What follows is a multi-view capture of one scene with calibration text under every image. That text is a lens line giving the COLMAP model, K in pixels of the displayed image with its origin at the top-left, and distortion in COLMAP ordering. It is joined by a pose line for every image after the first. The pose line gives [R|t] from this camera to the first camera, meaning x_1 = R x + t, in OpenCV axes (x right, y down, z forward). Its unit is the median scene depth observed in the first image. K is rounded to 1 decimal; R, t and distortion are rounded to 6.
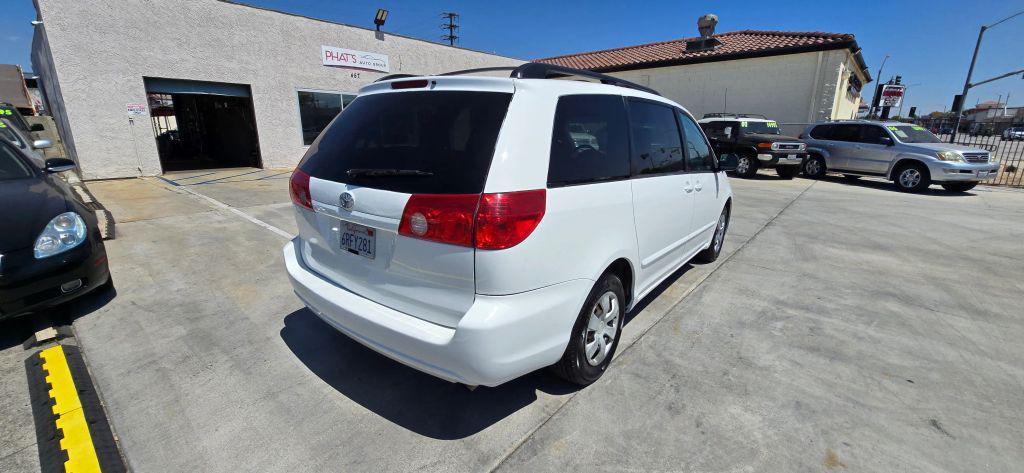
lens RADIAL K [[418.0, 0, 507.5], [0, 418.0, 242.3], [0, 0, 1]] dist [-0.004928, 0.000548]
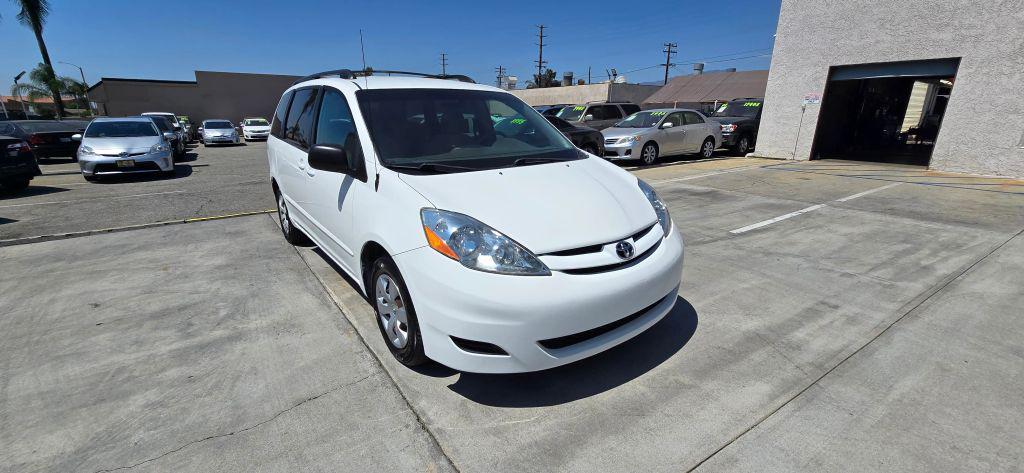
lens RADIAL K [[418.0, 0, 507.3], [0, 418.0, 241.5], [0, 0, 1]] dist [-0.004928, 0.000548]
pose [[-0.248446, 0.274303, -0.928996, 1.096400], [-0.258127, 0.905638, 0.336438, -0.364312], [0.933619, 0.323386, -0.154197, 1.400374]]
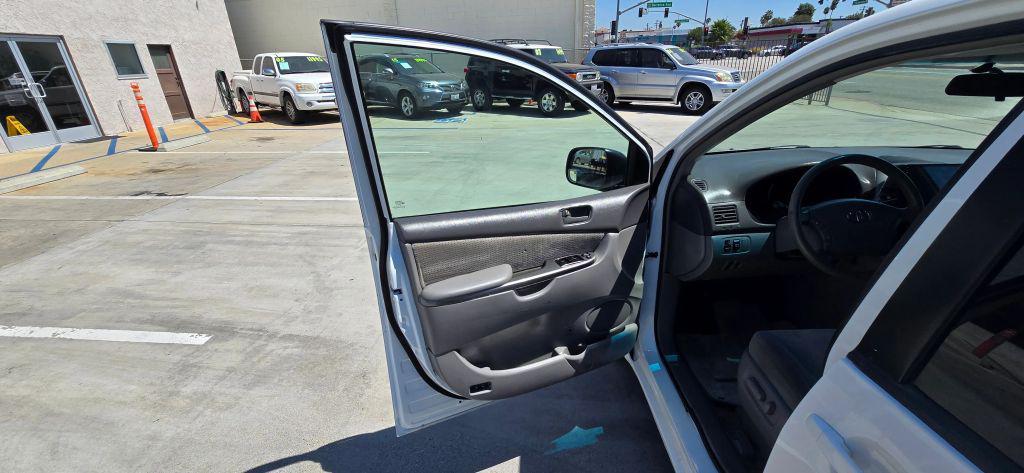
lens RADIAL K [[418.0, 0, 507.7], [0, 418.0, 243.6], [0, 0, 1]] dist [-0.004928, 0.000548]
pose [[0.794446, -0.281339, 0.538241, -0.172886], [0.198936, 0.957889, 0.207059, -0.324132], [-0.573829, -0.057421, 0.816959, 1.055161]]
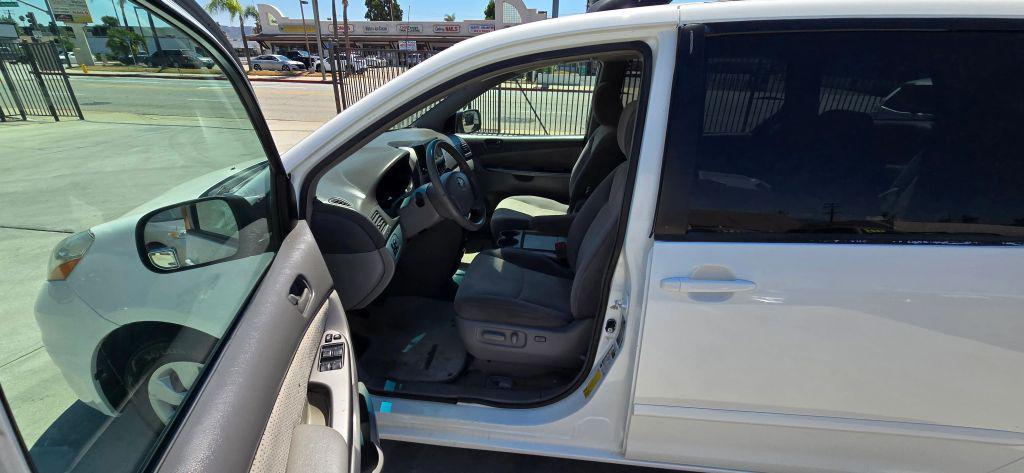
lens RADIAL K [[418.0, 0, 507.6], [0, 418.0, 238.2], [0, 0, 1]] dist [-0.004928, 0.000548]
pose [[-0.518920, -0.351637, 0.779150, -0.155838], [0.203713, 0.834344, 0.512221, -0.383065], [-0.830195, 0.424524, -0.361325, 1.293593]]
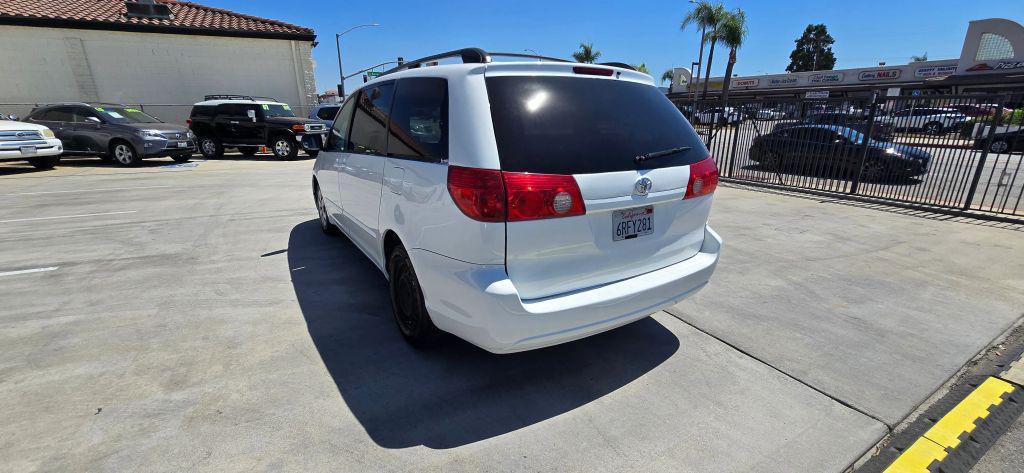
lens RADIAL K [[418.0, 0, 506.8], [0, 418.0, 242.2], [0, 0, 1]] dist [-0.004928, 0.000548]
pose [[0.338007, -0.288735, 0.895759, -0.739495], [0.253729, 0.944492, 0.208701, -0.135943], [-0.906296, 0.156737, 0.392505, 0.467152]]
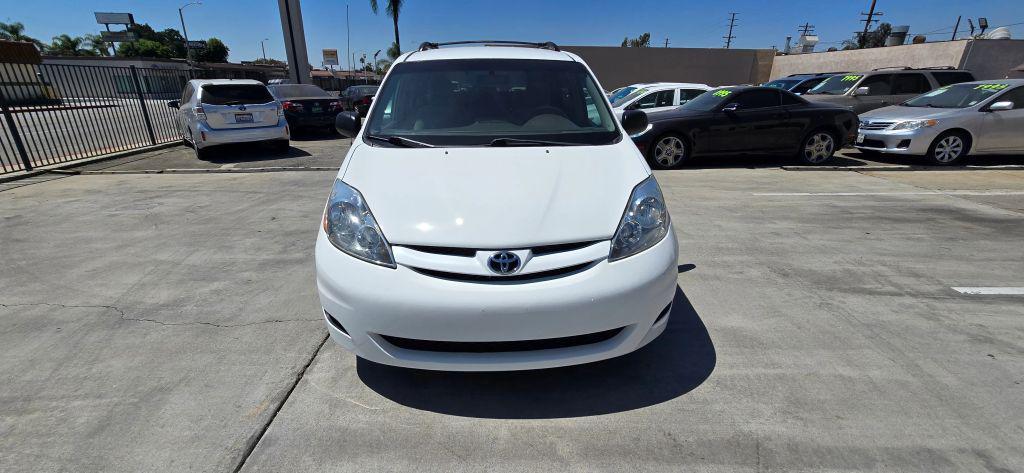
lens RADIAL K [[418.0, 0, 506.8], [0, 418.0, 244.2], [0, 0, 1]] dist [-0.004928, 0.000548]
pose [[-0.750816, 0.226864, -0.620329, 0.821932], [-0.186822, 0.827874, 0.528887, -0.457520], [0.633540, 0.512988, -0.579198, 1.706067]]
